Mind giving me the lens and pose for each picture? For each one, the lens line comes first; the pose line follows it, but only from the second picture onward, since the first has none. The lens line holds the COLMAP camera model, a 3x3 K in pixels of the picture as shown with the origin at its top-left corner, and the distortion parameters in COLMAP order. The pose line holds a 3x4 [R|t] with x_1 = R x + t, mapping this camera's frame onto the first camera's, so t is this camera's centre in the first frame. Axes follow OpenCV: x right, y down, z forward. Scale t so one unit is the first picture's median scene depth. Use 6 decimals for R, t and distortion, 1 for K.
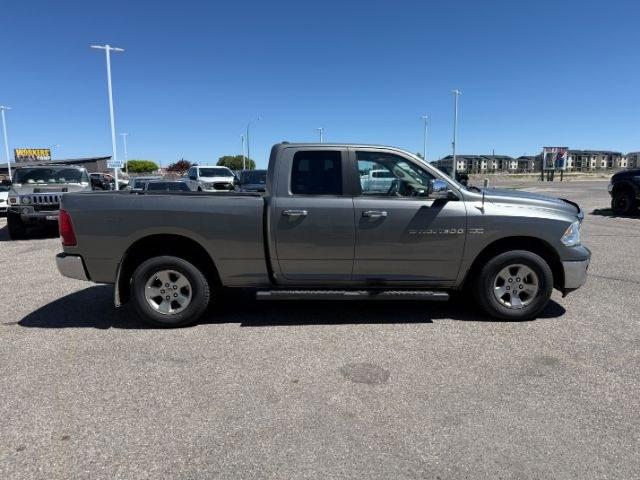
lens RADIAL K [[462.3, 0, 320.0], [0, 462.3, 240.0], [0, 0, 1]] dist [-0.006394, -0.006259]
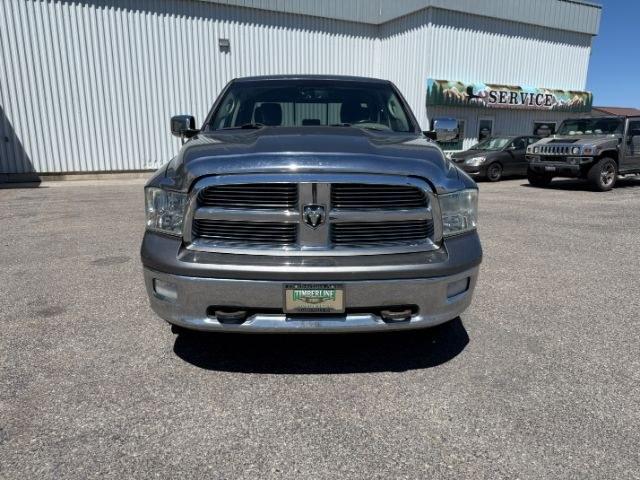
lens RADIAL K [[462.3, 0, 320.0], [0, 462.3, 240.0], [0, 0, 1]] dist [-0.006394, -0.006259]
pose [[-0.002917, 0.223925, -0.974602, 1.086661], [-0.137546, 0.965253, 0.222189, -0.127666], [0.990491, 0.134701, 0.027985, 1.188127]]
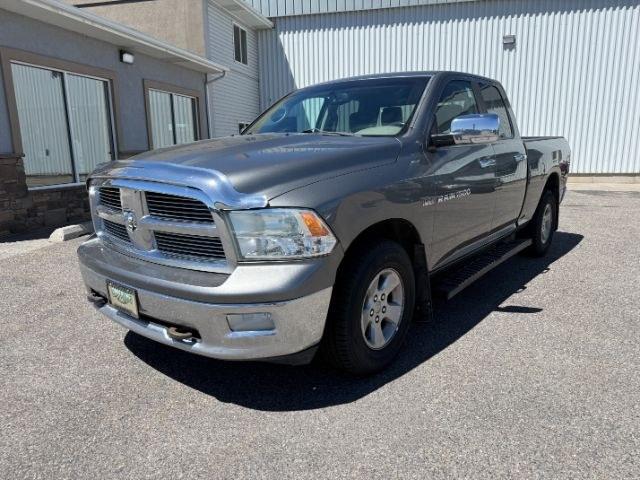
lens RADIAL K [[451.6, 0, 308.3], [0, 451.6, 247.2], [0, 0, 1]] dist [-0.004178, -0.003802]
pose [[-0.661412, 0.184262, -0.727037, 0.850116], [-0.077938, 0.947219, 0.310969, -0.186549], [0.745963, 0.262342, -0.612141, 1.647574]]
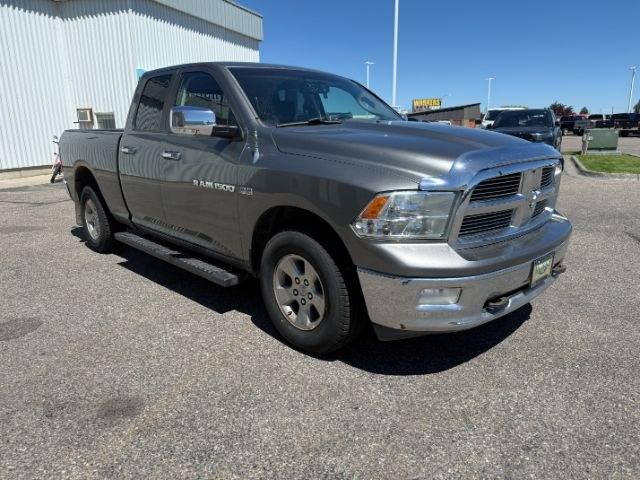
lens RADIAL K [[456.7, 0, 320.0], [0, 456.7, 240.0], [0, 0, 1]] dist [0.063261, -0.105132]
pose [[0.676485, 0.170721, -0.716396, 0.846310], [-0.091663, 0.984714, 0.148107, -0.054775], [0.730730, -0.034525, 0.681793, 0.626617]]
